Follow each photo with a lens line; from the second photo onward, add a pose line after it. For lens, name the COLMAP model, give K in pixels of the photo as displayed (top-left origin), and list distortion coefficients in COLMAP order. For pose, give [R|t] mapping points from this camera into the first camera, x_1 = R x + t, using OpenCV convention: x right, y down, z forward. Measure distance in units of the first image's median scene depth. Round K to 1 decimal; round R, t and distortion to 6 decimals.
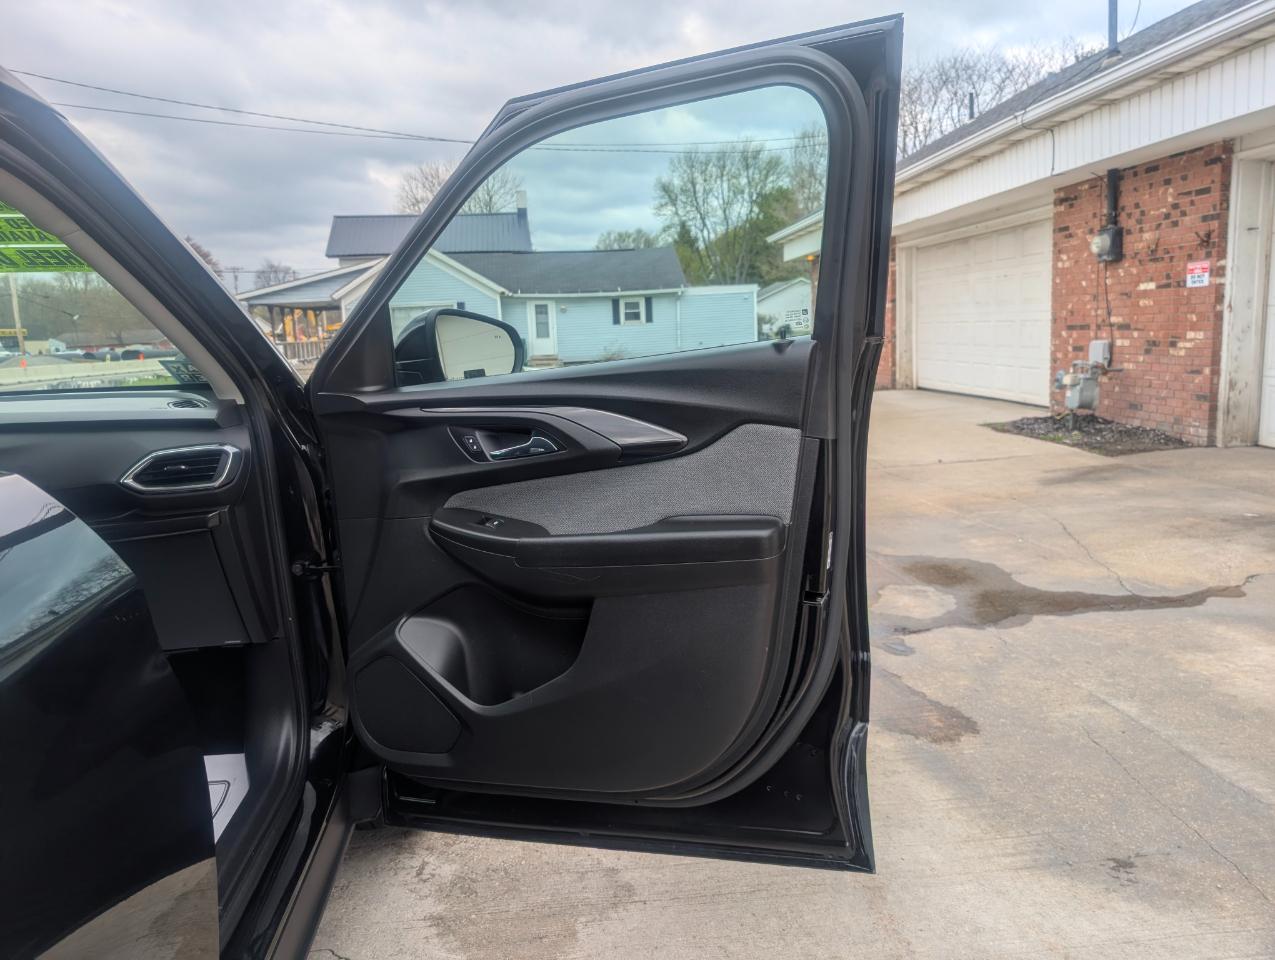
lens RADIAL K [[920.1, 0, 652.0], [0, 920.1, 487.5], [0, 0, 1]] dist [0.001797, 0.000374]
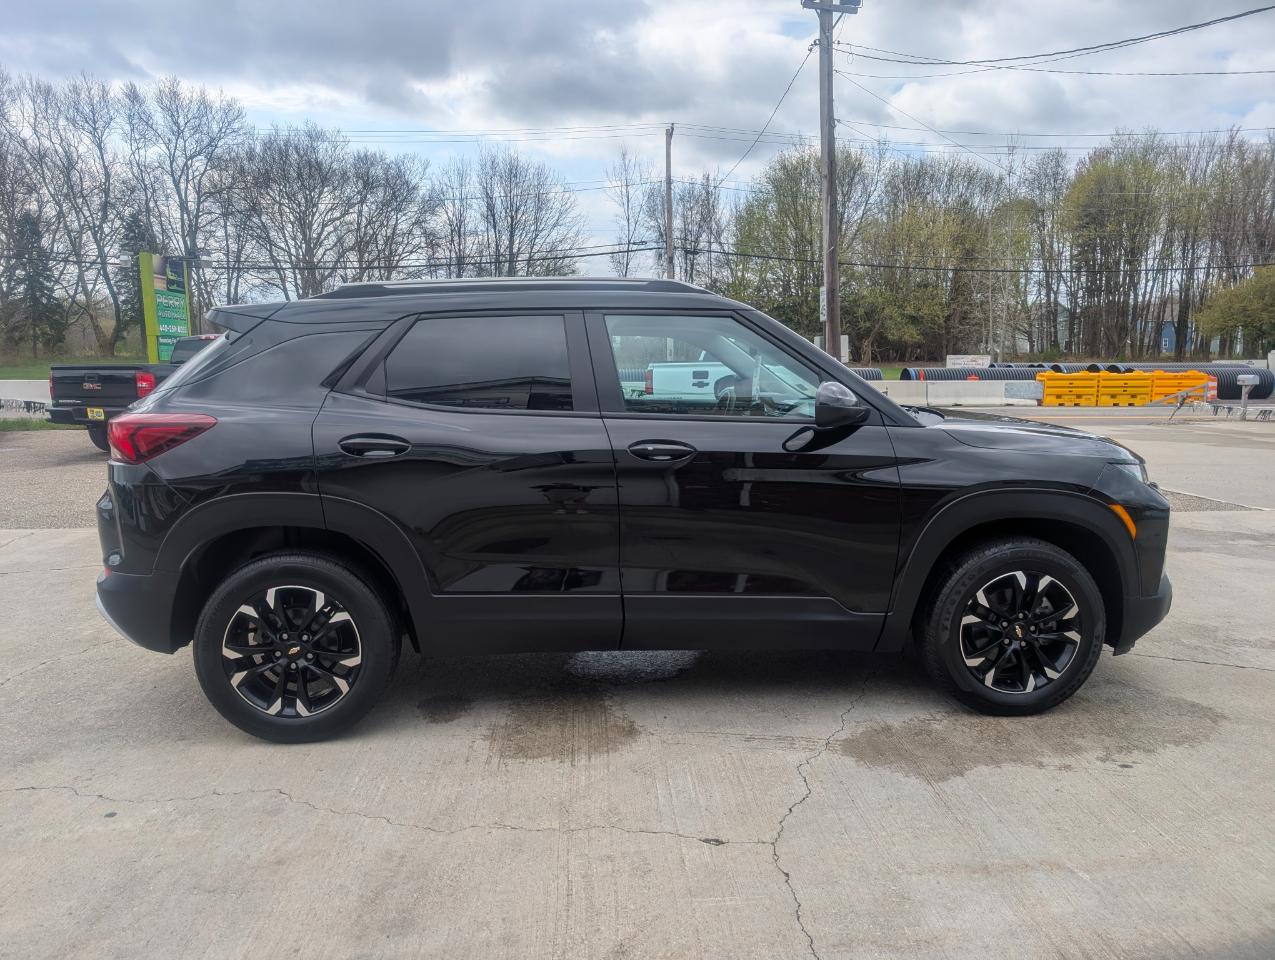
lens RADIAL K [[912.8, 0, 638.2], [0, 912.8, 488.9], [0, 0, 1]] dist [0.008471, -0.001888]
pose [[-0.039561, 0.183127, -0.982293, 0.327430], [-0.170955, 0.967327, 0.187222, -0.048425], [0.984484, 0.175334, -0.006962, 0.112317]]
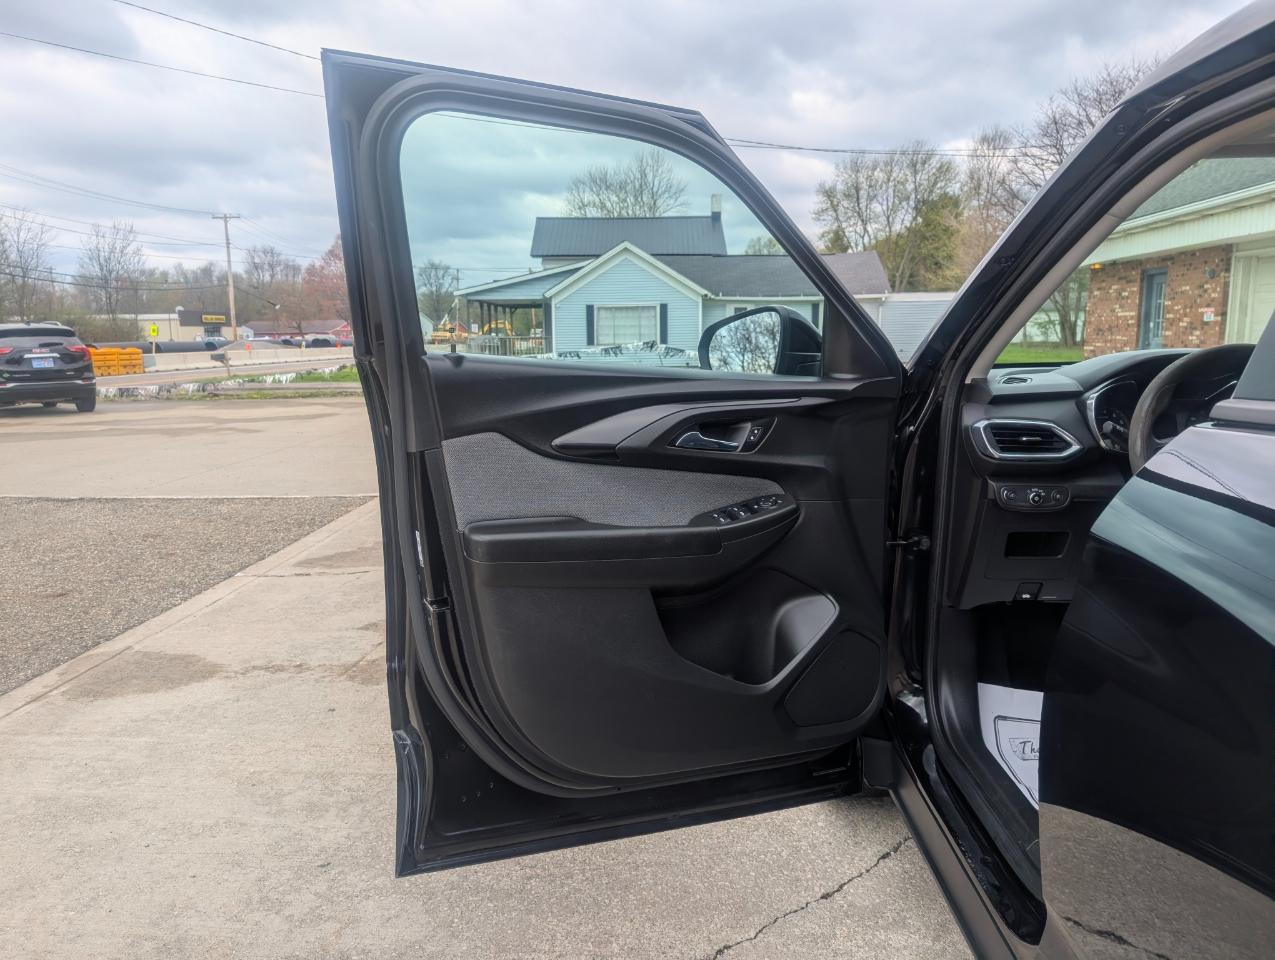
lens RADIAL K [[921.2, 0, 622.0], [0, 921.2, 478.5], [0, 0, 1]] dist [0.007399, -0.000547]
pose [[0.983959, 0.060023, -0.167993, -0.292153], [-0.062392, 0.998012, -0.008853, 0.019253], [0.167128, 0.019193, 0.985748, -0.044321]]
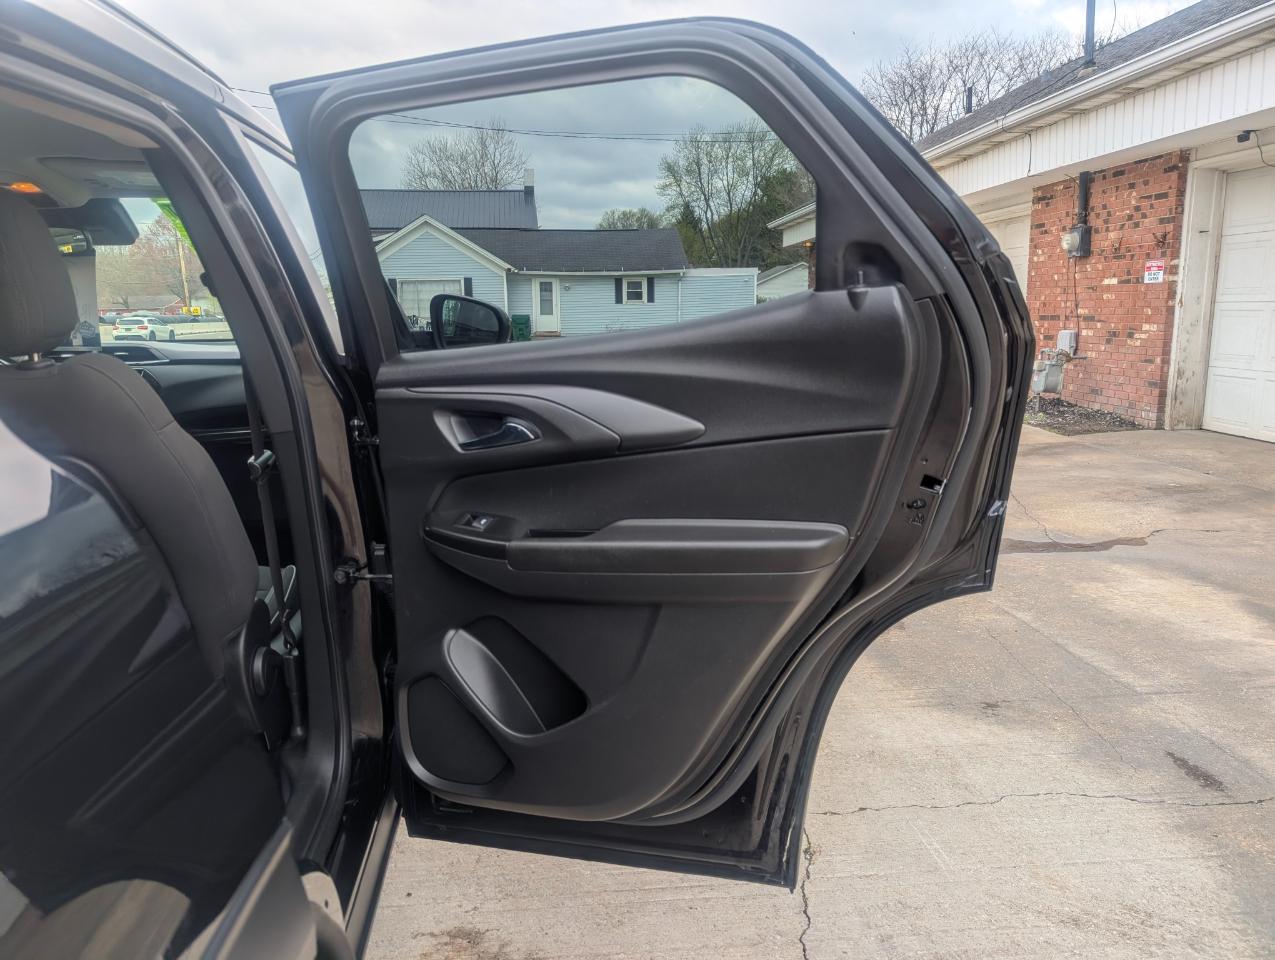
lens RADIAL K [[912.8, 0, 638.2], [0, 912.8, 488.9], [0, 0, 1]] dist [0.008471, -0.001888]
pose [[0.999514, 0.029523, -0.010051, -0.003540], [-0.029271, 0.999274, 0.024377, 0.016328], [0.010764, -0.024071, 0.999652, -0.091635]]
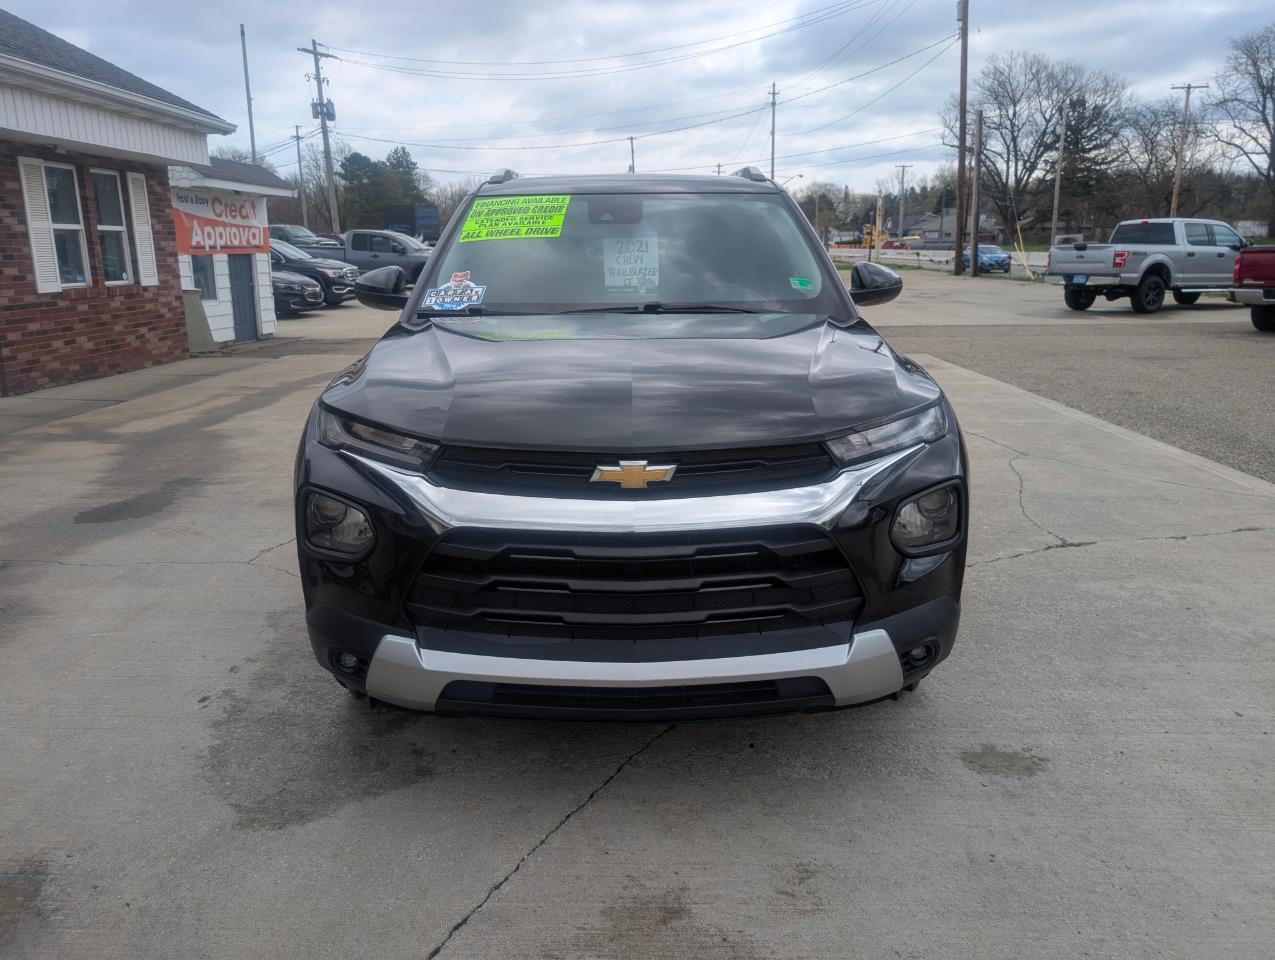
lens RADIAL K [[917.8, 0, 637.5], [0, 917.8, 480.0], [0, 0, 1]] dist [-0.004567, 0.009646]
pose [[-0.992002, 0.026173, 0.123477, -0.221979], [0.074235, 0.912162, 0.403050, -0.103156], [-0.102082, 0.408993, -0.906810, 0.577797]]
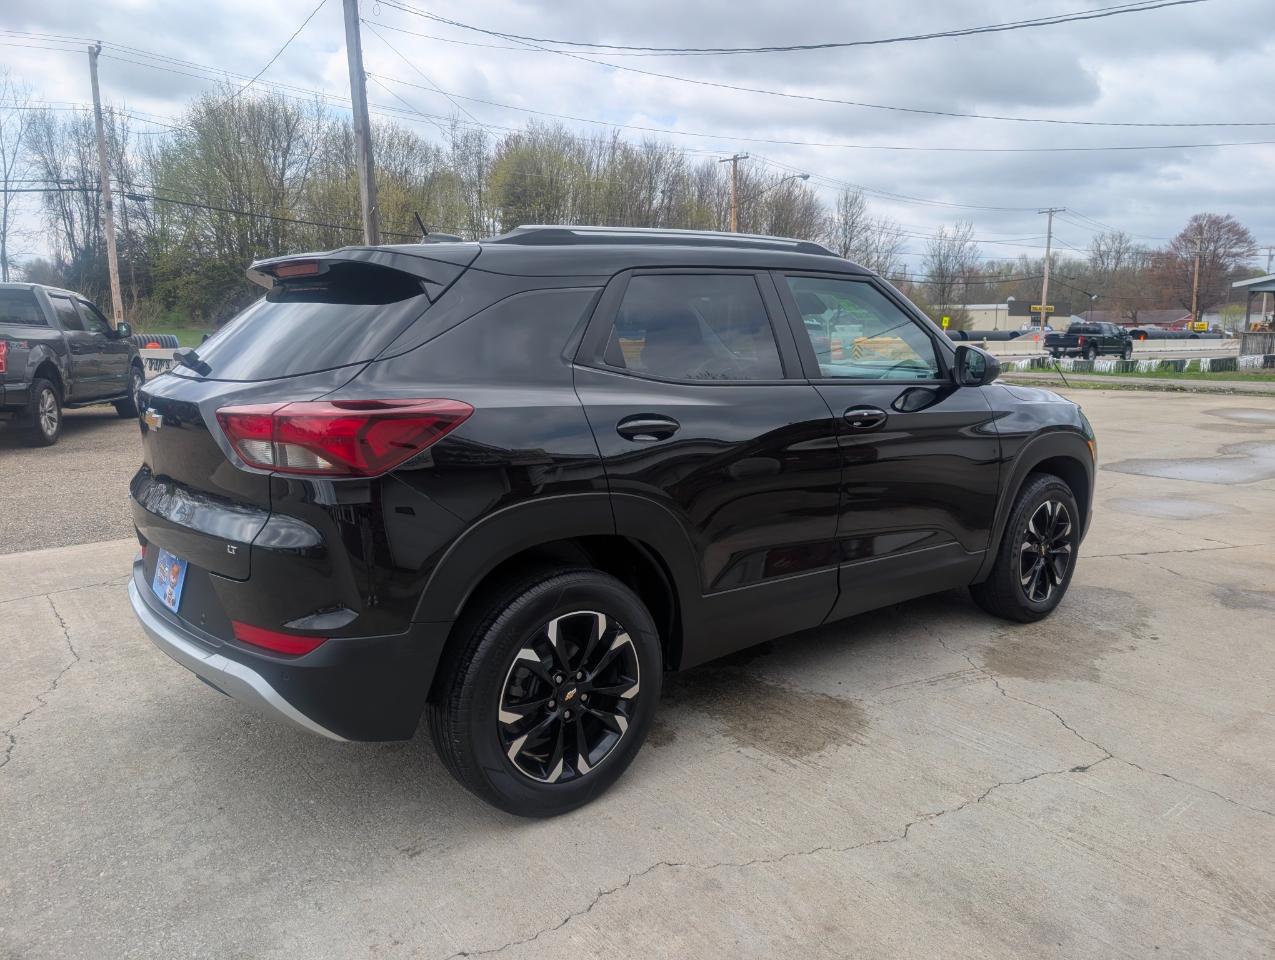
lens RADIAL K [[914.0, 0, 640.6], [0, 914.0, 476.6], [0, 0, 1]] dist [0.008070, -0.003663]
pose [[0.532998, 0.182015, -0.826307, 0.217031], [-0.172907, 0.979410, 0.104209, 0.007946], [0.828261, 0.087331, 0.553495, -0.174364]]
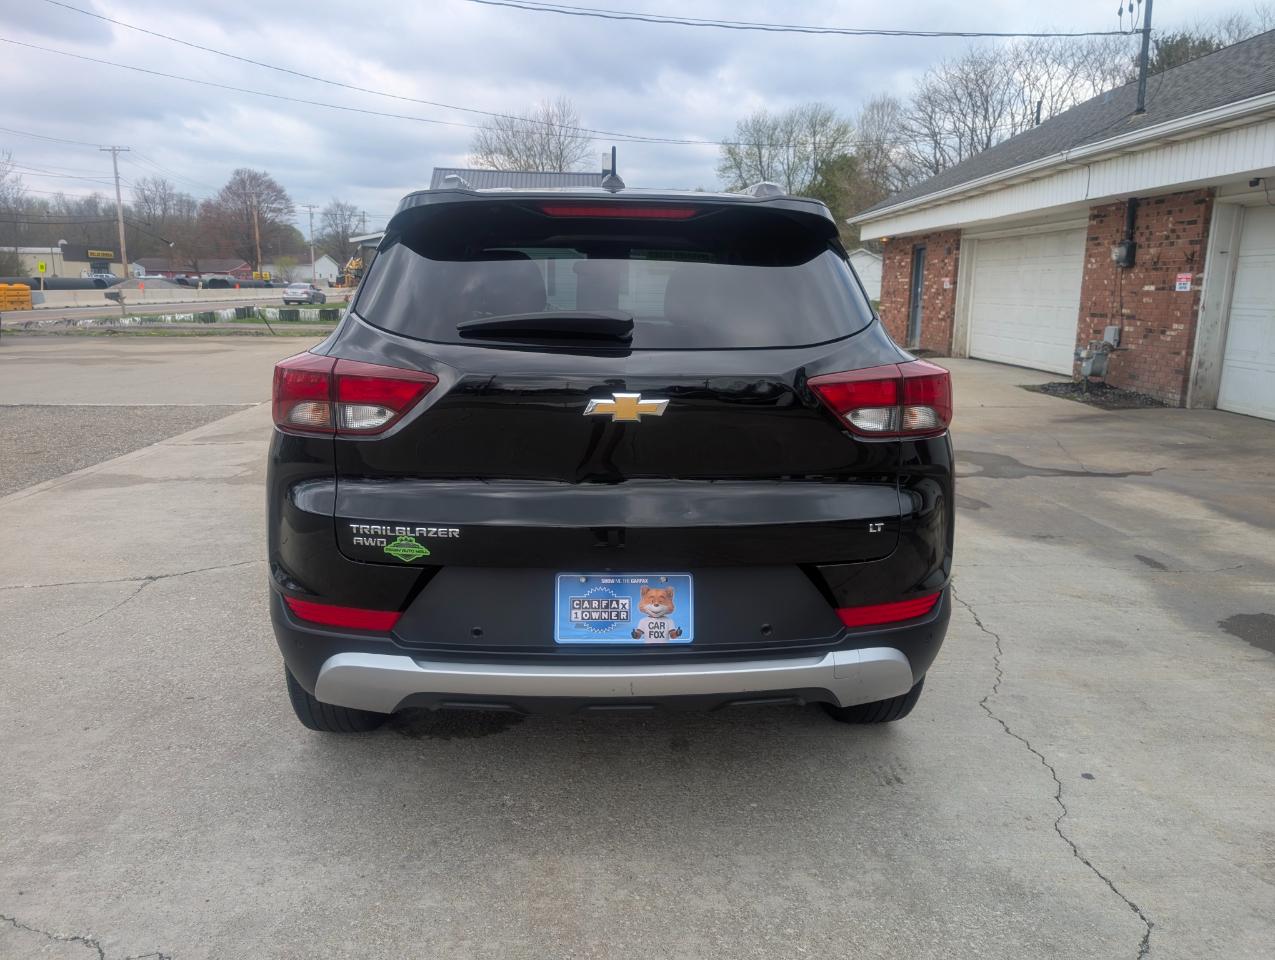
lens RADIAL K [[914.0, 0, 640.6], [0, 914.0, 476.6], [0, 0, 1]] dist [0.008070, -0.003663]
pose [[0.996004, 0.072488, -0.052171, -0.109050], [-0.070672, 0.996855, 0.035855, 0.058446], [0.054606, -0.032025, 0.997994, -0.369697]]
